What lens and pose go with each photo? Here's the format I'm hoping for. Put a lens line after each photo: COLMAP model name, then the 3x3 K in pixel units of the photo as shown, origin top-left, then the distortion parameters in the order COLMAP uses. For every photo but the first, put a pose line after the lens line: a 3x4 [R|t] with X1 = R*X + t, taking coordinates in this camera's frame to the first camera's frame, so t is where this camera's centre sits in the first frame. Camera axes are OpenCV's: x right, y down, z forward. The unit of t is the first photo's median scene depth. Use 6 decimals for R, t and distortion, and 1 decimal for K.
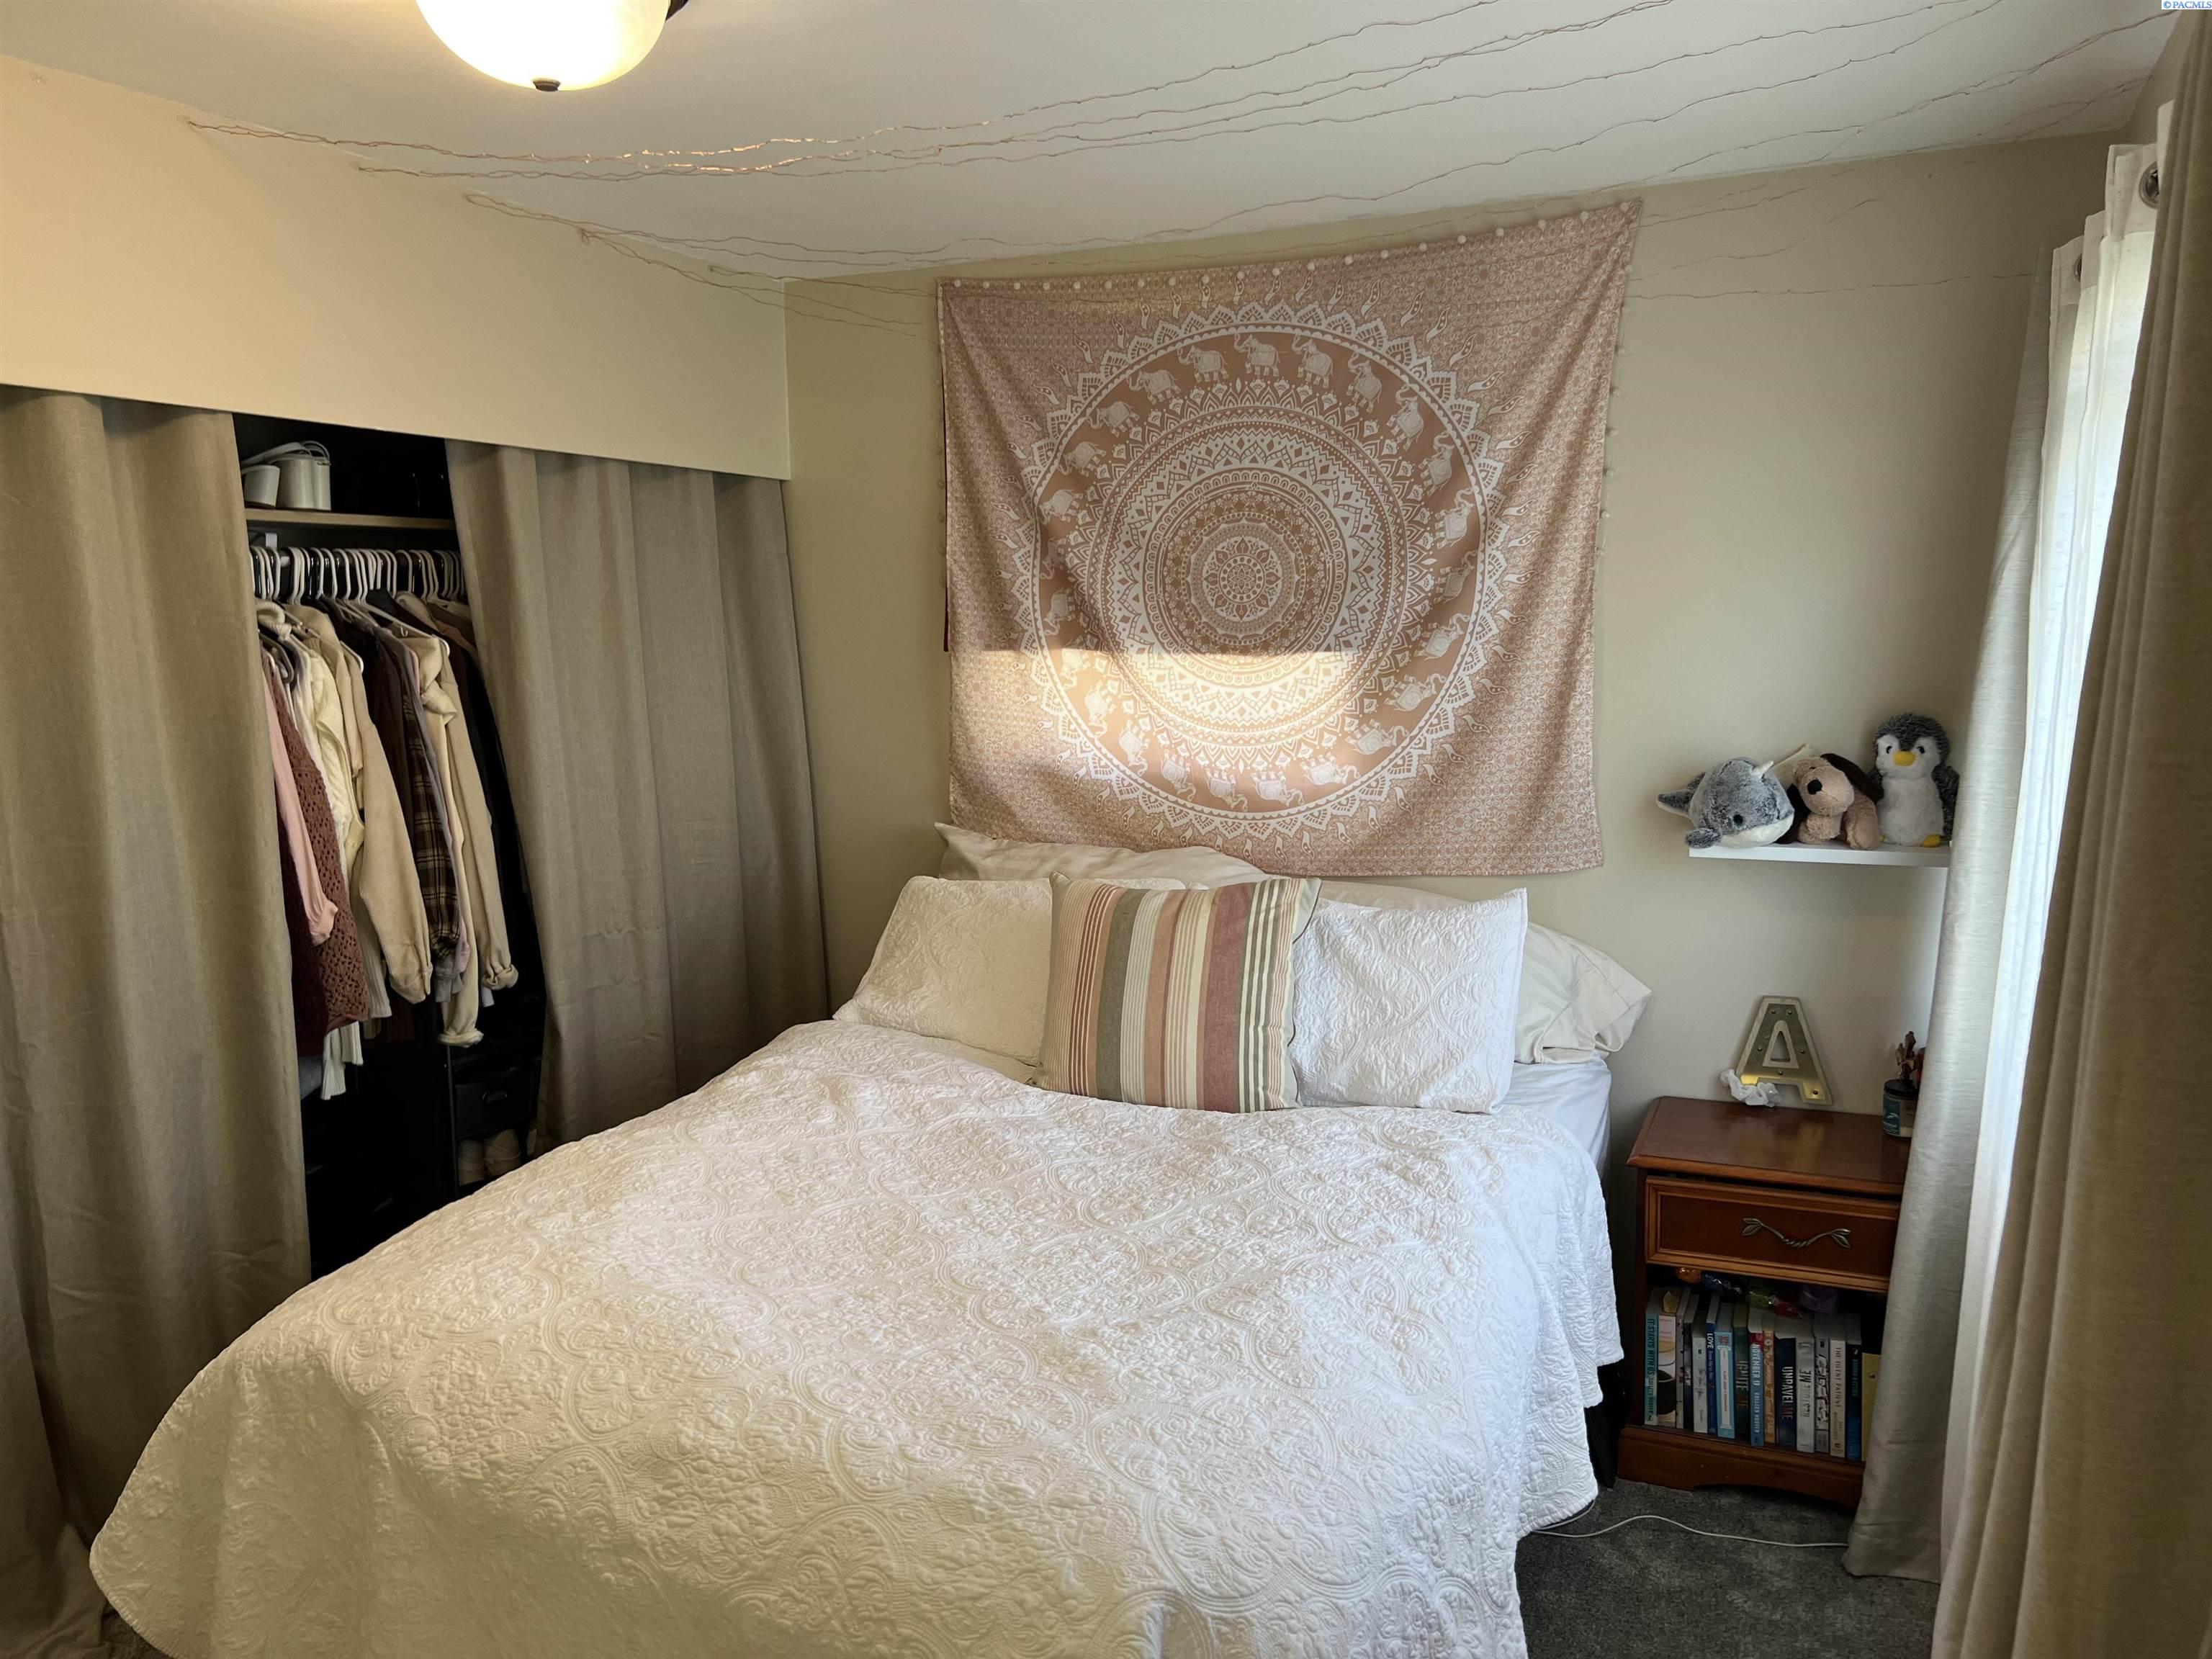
lens RADIAL K [[1658.9, 0, 1106.2], [0, 1658.9, 842.4], [0, 0, 1]] dist [0.025767, -0.002757]
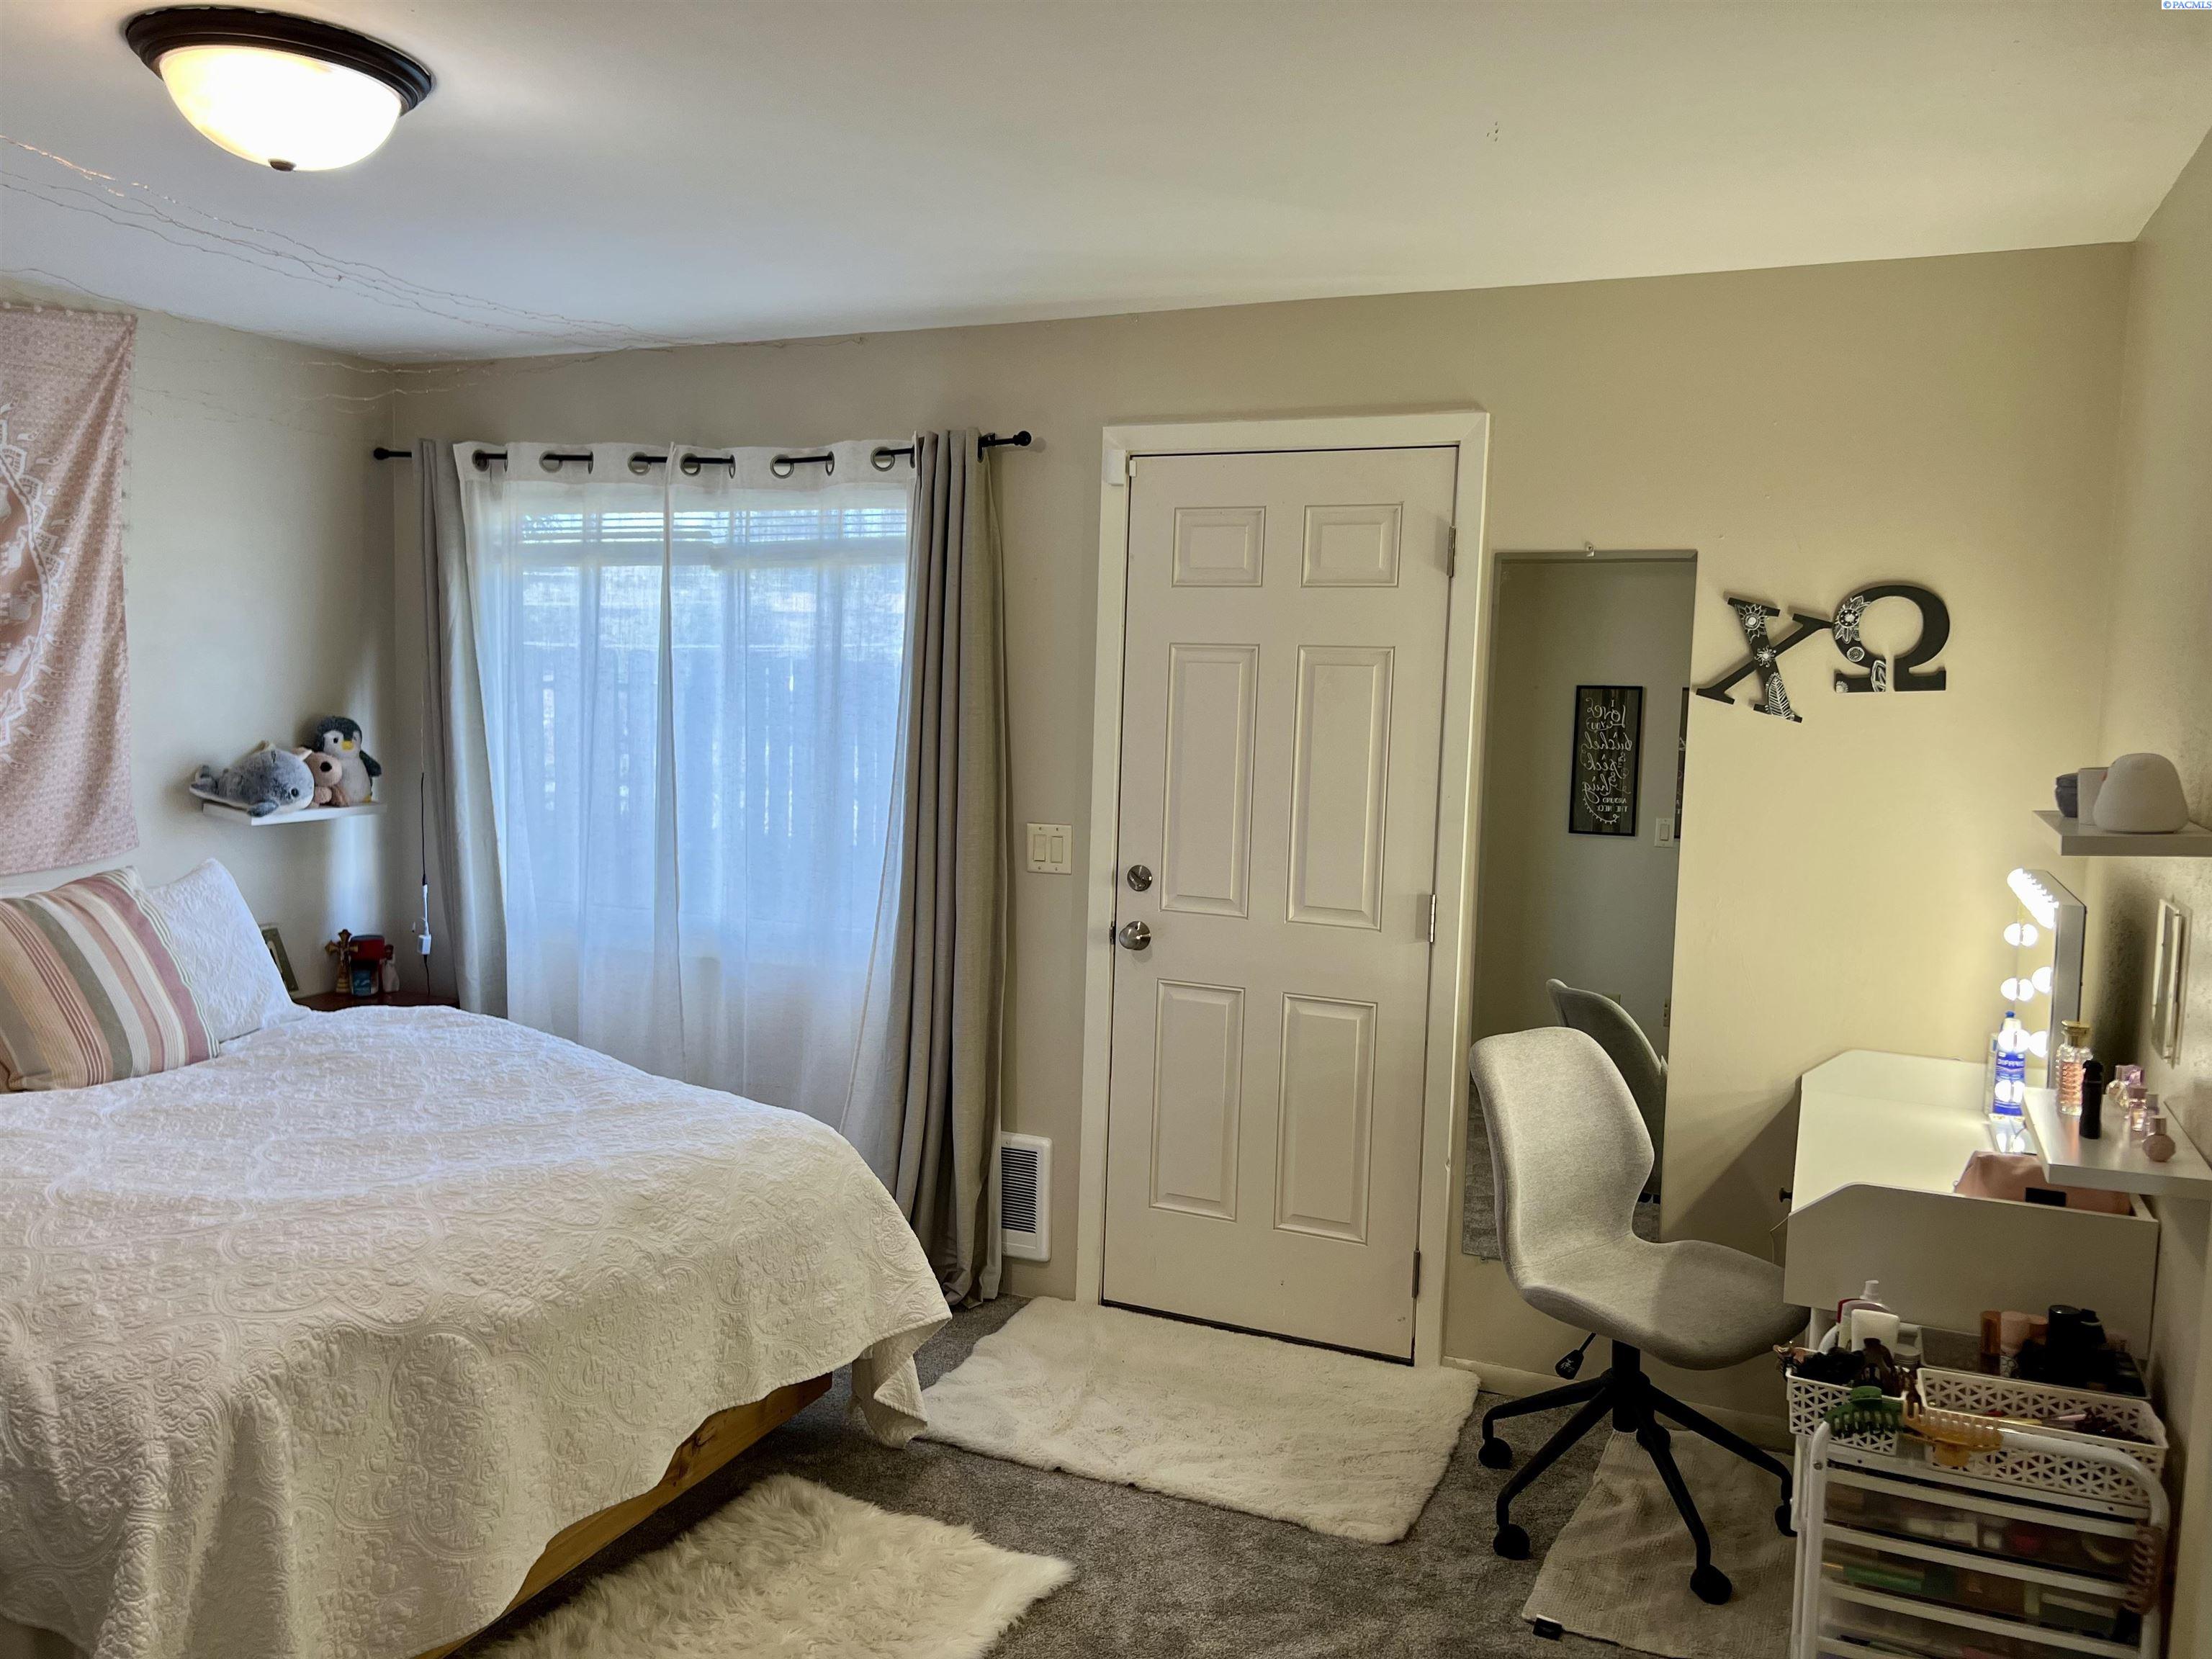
lens RADIAL K [[1658.9, 0, 1105.6], [0, 1658.9, 824.2], [0, 0, 1]] dist [0.025767, -0.002757]
pose [[-0.016873, -0.082707, 0.996431, -0.947732], [0.102708, 0.991158, 0.084008, -0.032644], [-0.994568, 0.103759, -0.008229, 0.303795]]
